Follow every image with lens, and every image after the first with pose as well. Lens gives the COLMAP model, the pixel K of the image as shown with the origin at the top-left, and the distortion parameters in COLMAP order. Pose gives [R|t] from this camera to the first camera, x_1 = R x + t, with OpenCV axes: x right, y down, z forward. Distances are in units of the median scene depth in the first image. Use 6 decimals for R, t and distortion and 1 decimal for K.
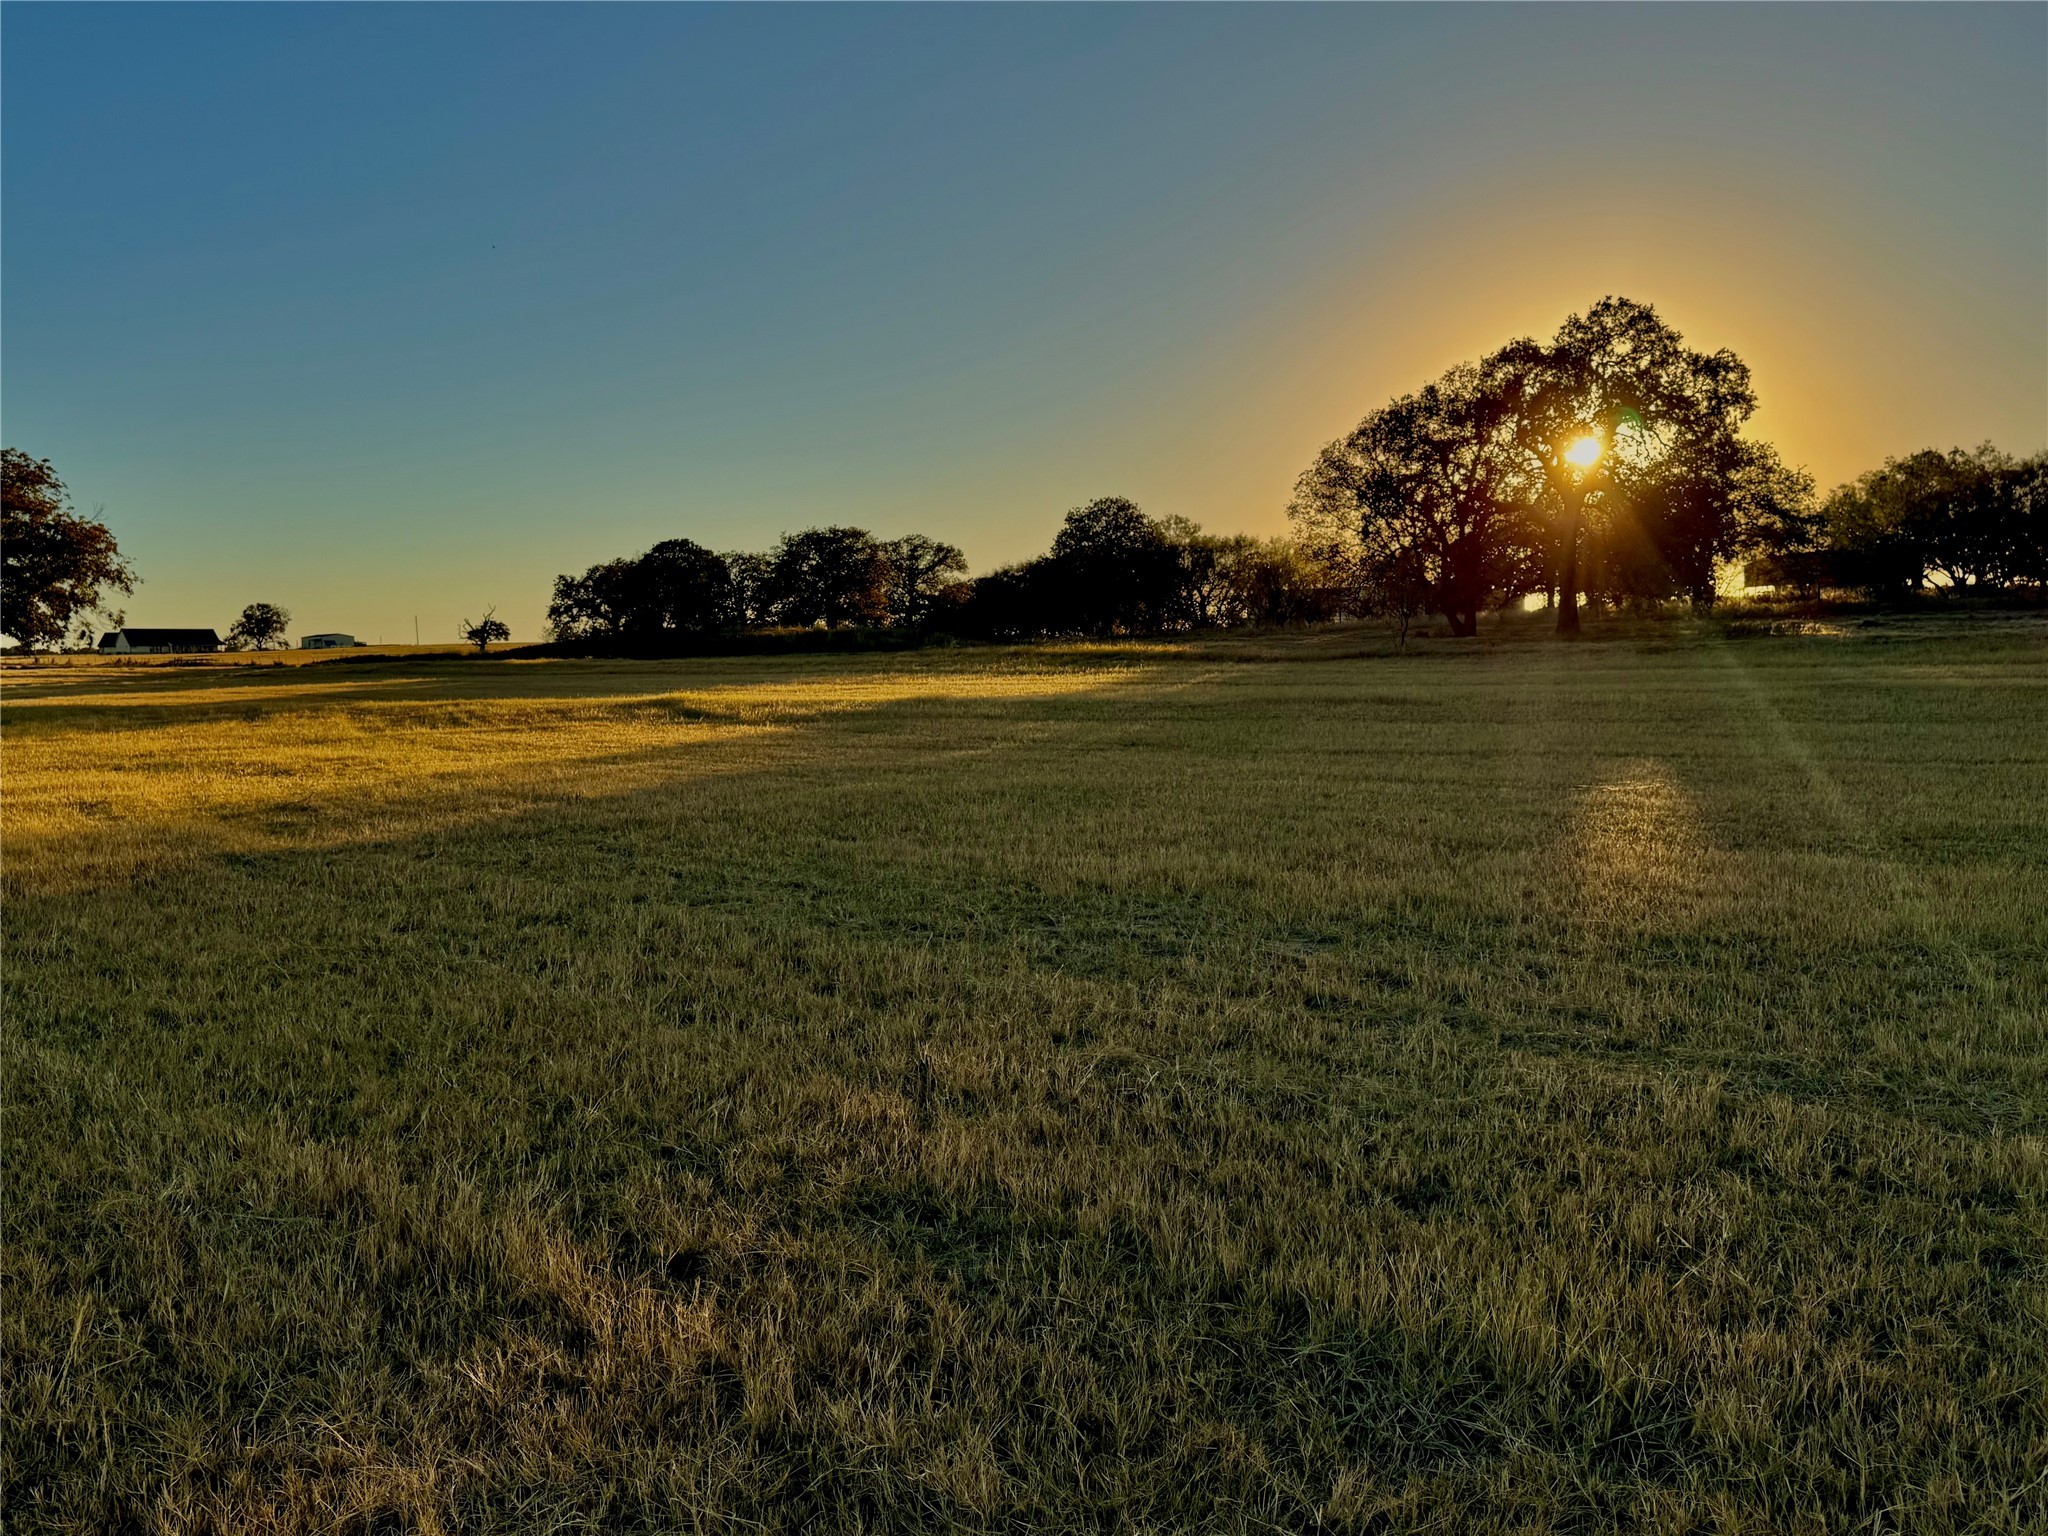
lens RADIAL K [[1719.3, 0, 1026.6], [0, 1719.3, 773.8], [0, 0, 1]] dist [0.129025, -0.135727]
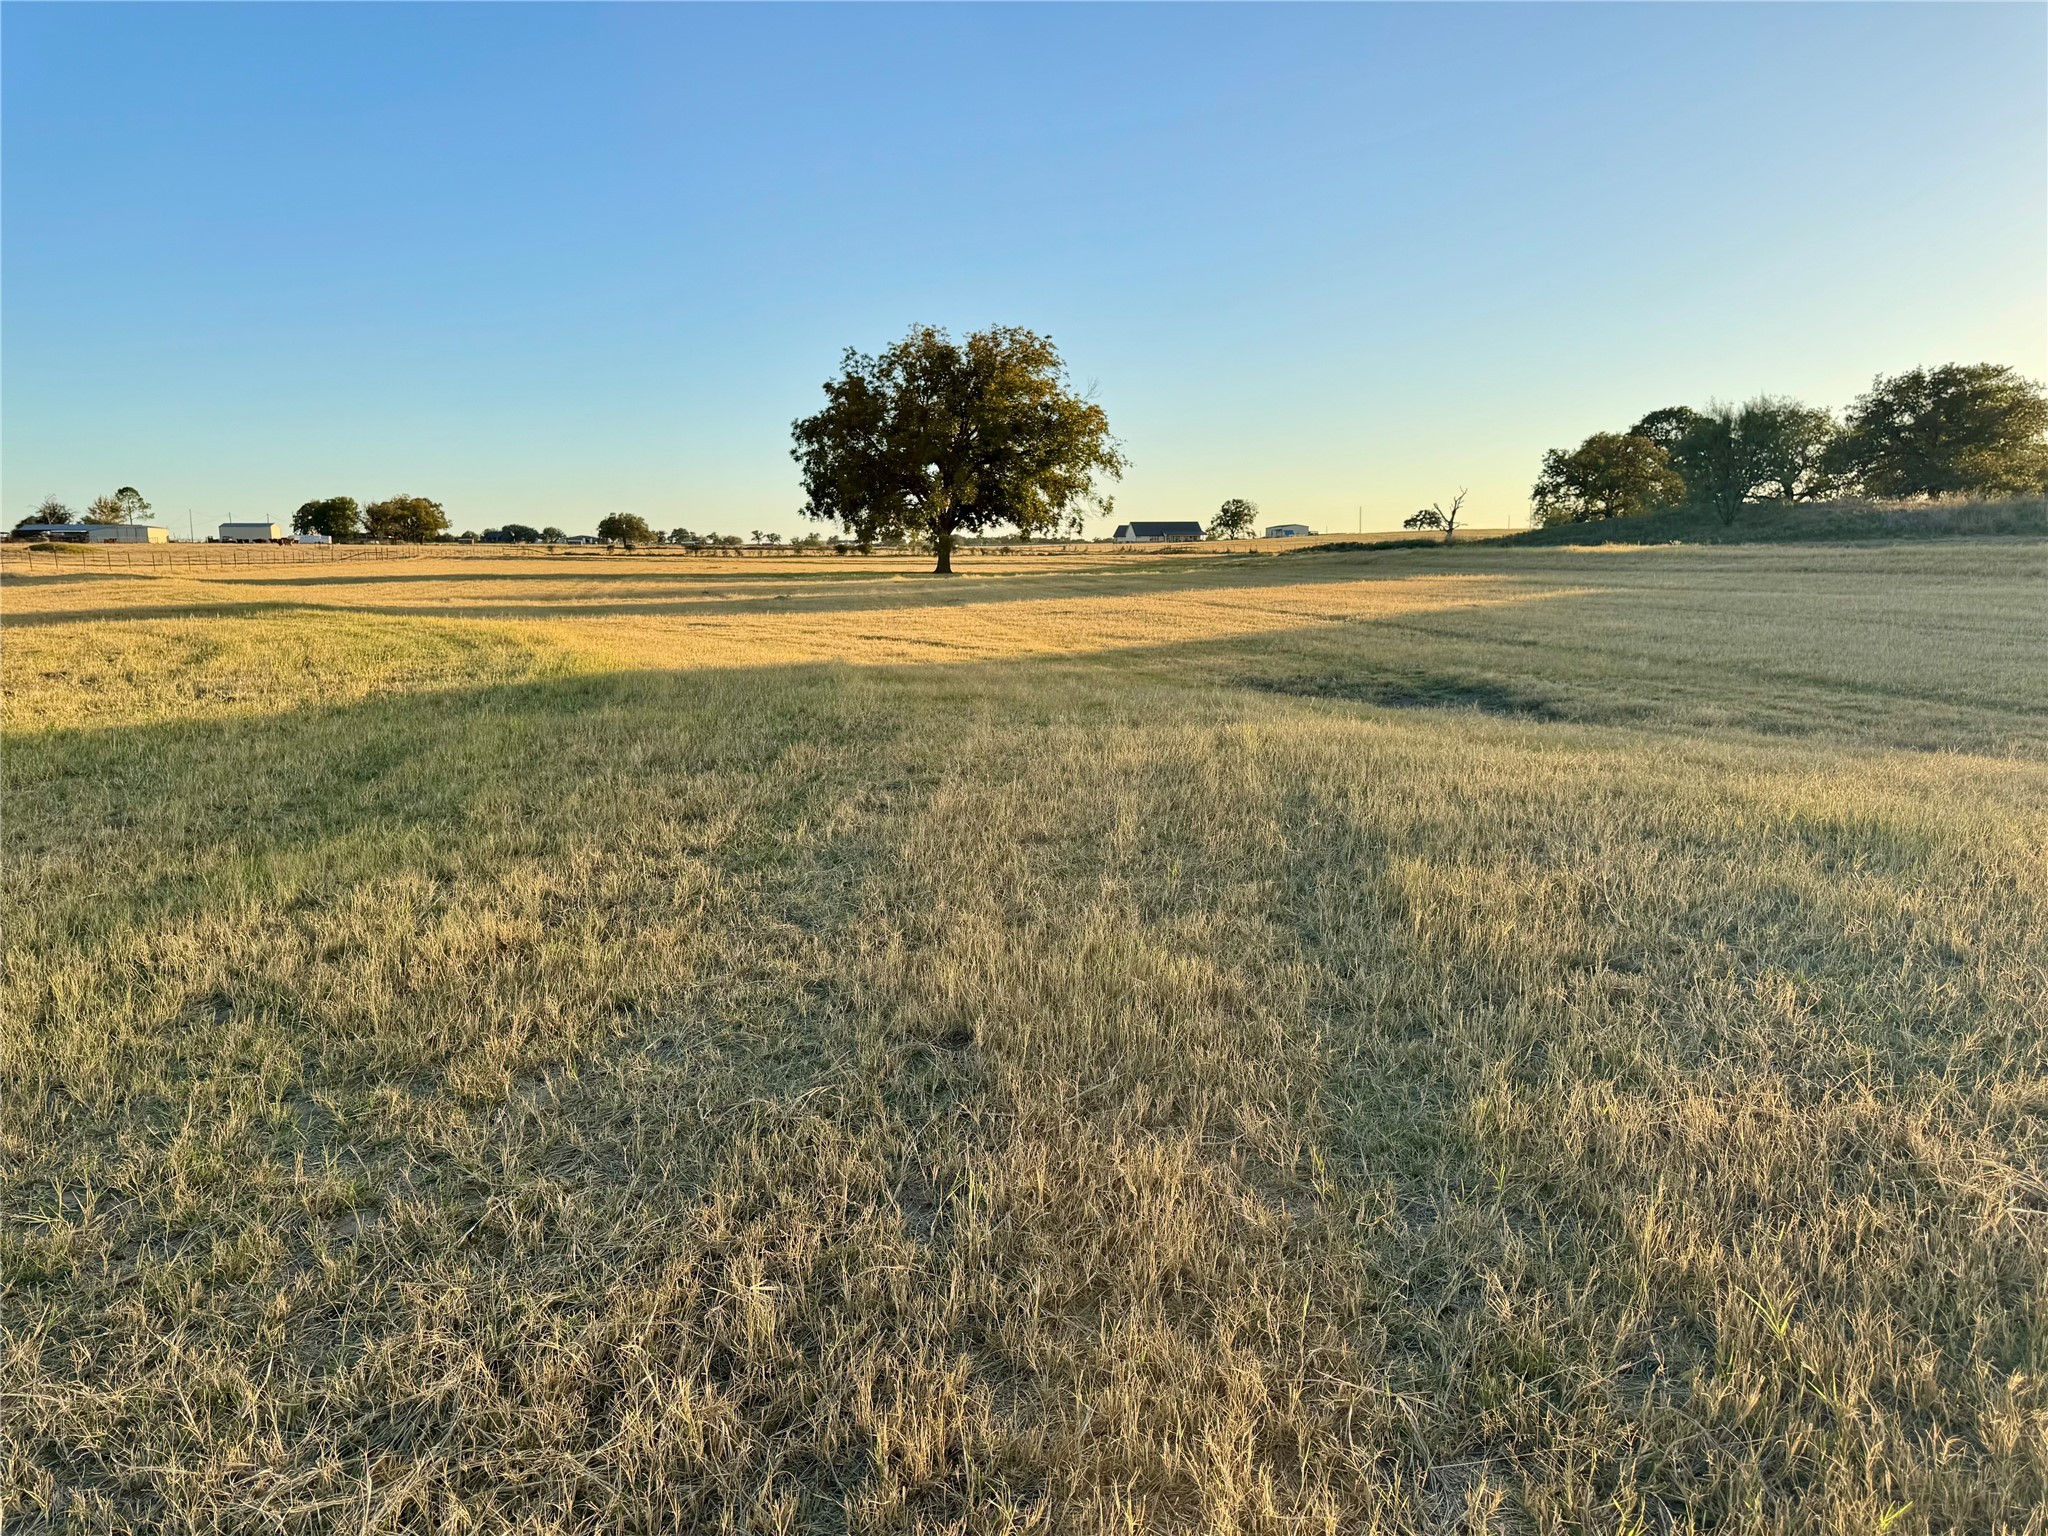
lens RADIAL K [[1474.4, 0, 1008.7], [0, 1474.4, 776.7], [0, 0, 1]] dist [0.071909, -0.077479]
pose [[0.848015, 0.084387, -0.523210, -0.102837], [-0.037871, 0.994367, 0.098999, -0.015048], [0.528617, -0.064138, 0.846434, 0.227222]]
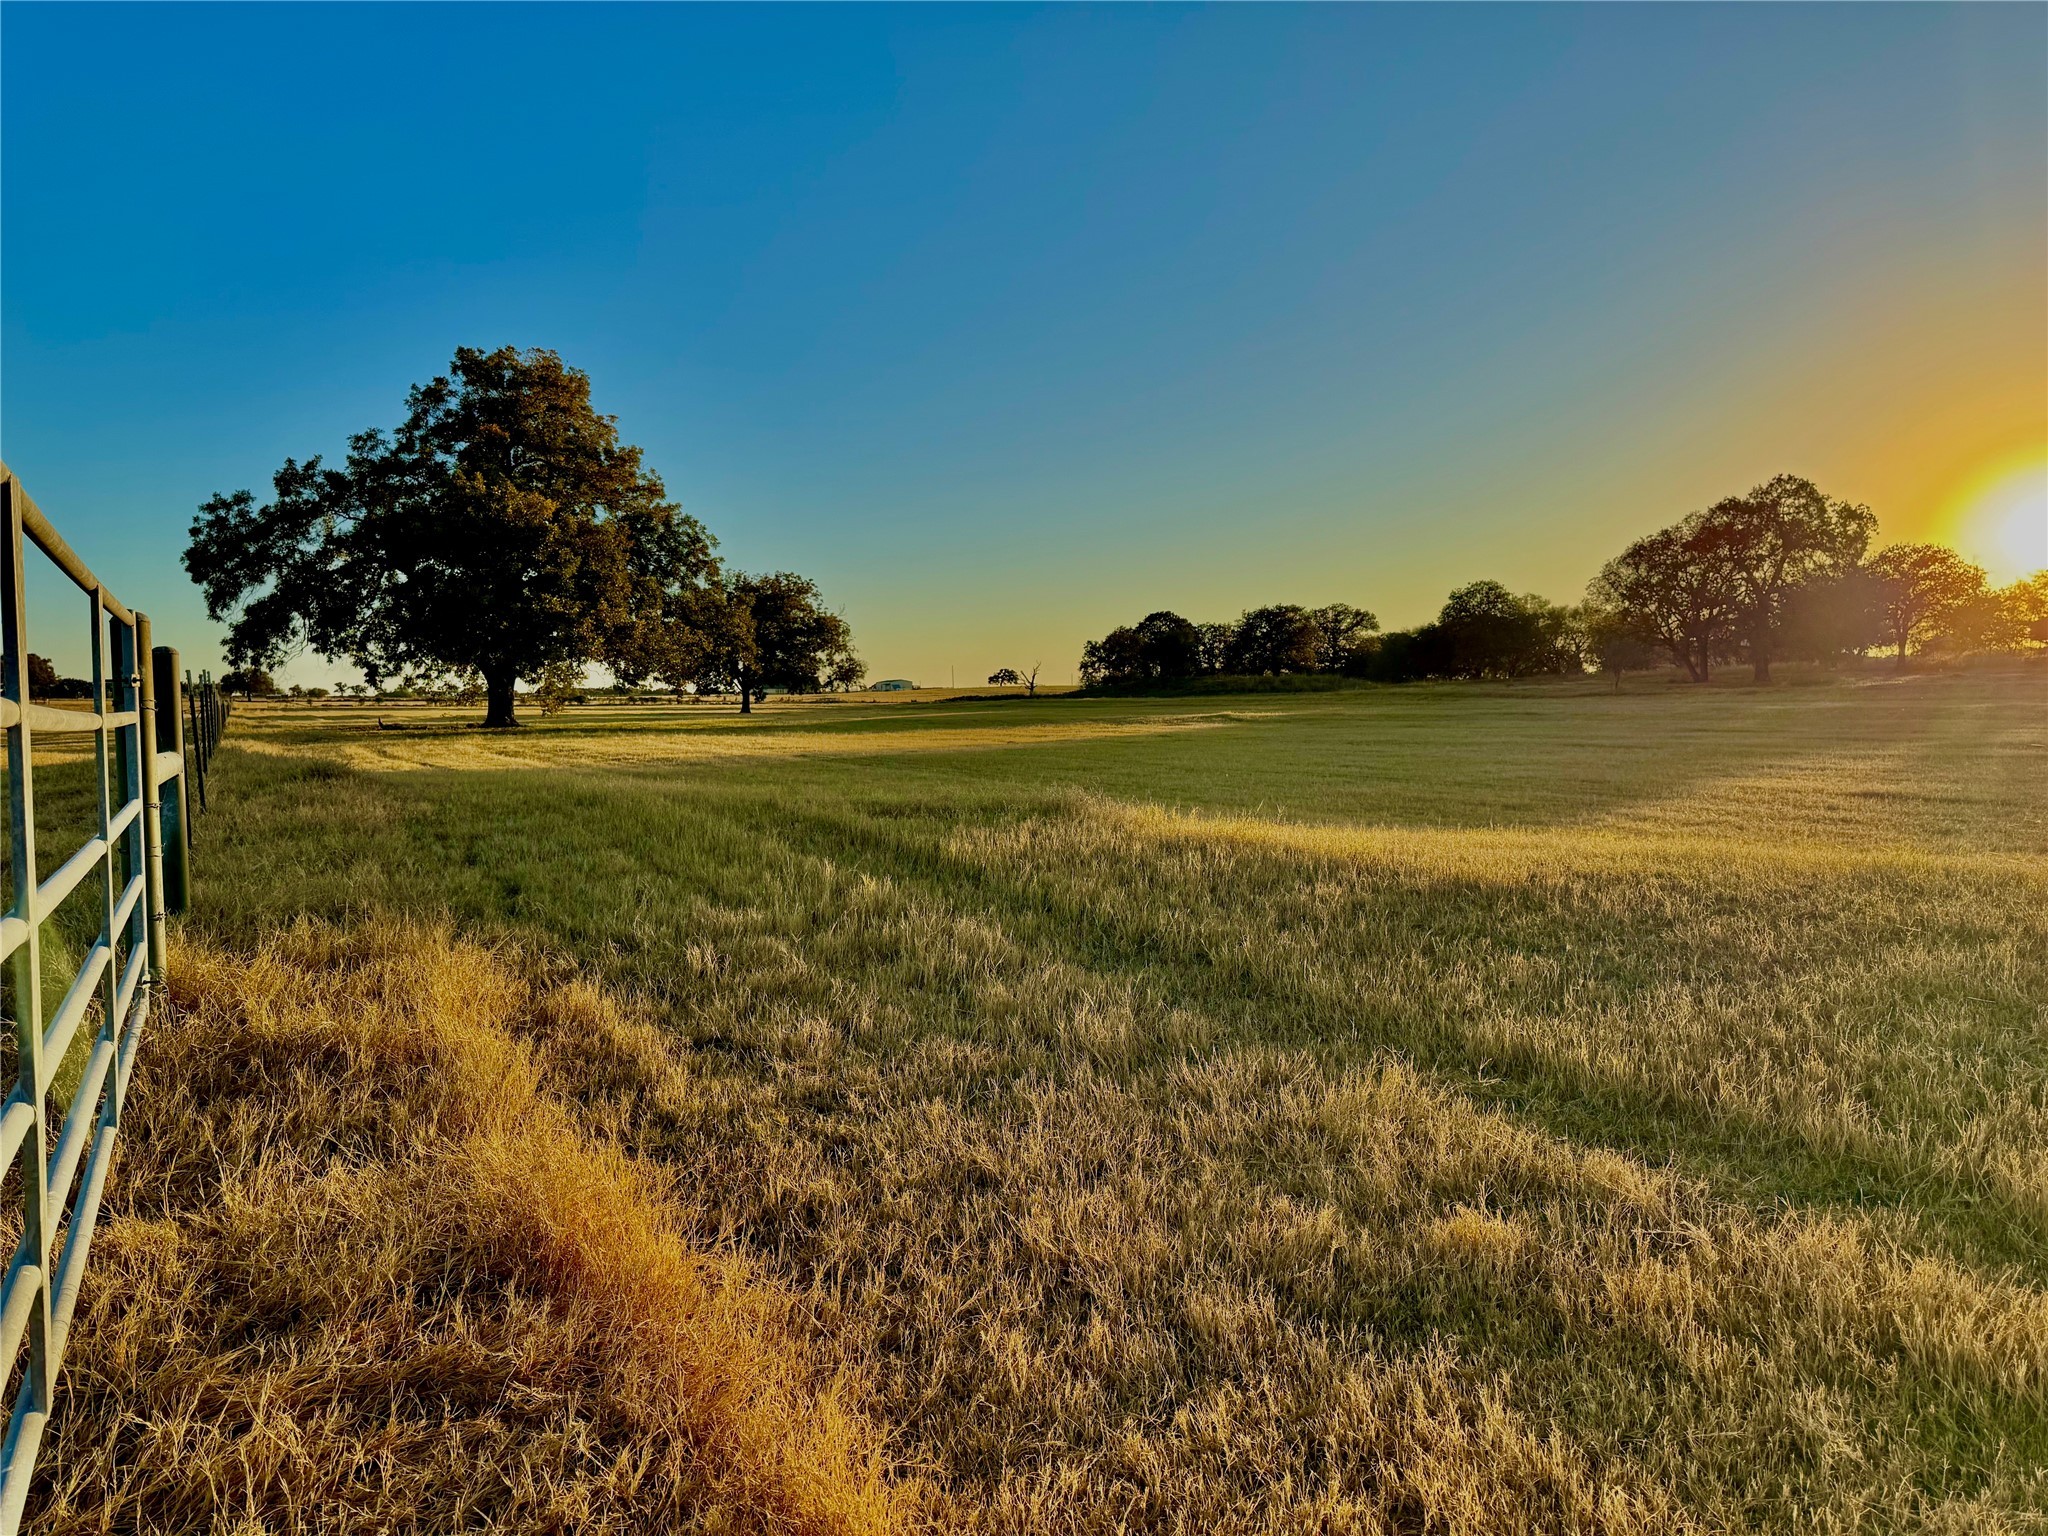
lens RADIAL K [[1474.4, 0, 1008.7], [0, 1474.4, 776.7], [0, 0, 1]] dist [0.071909, -0.077479]
pose [[0.960228, 0.016629, -0.278720, 0.016455], [-0.020354, 0.999738, -0.010479, 0.016099], [0.278473, 0.015736, 0.960315, -0.232494]]
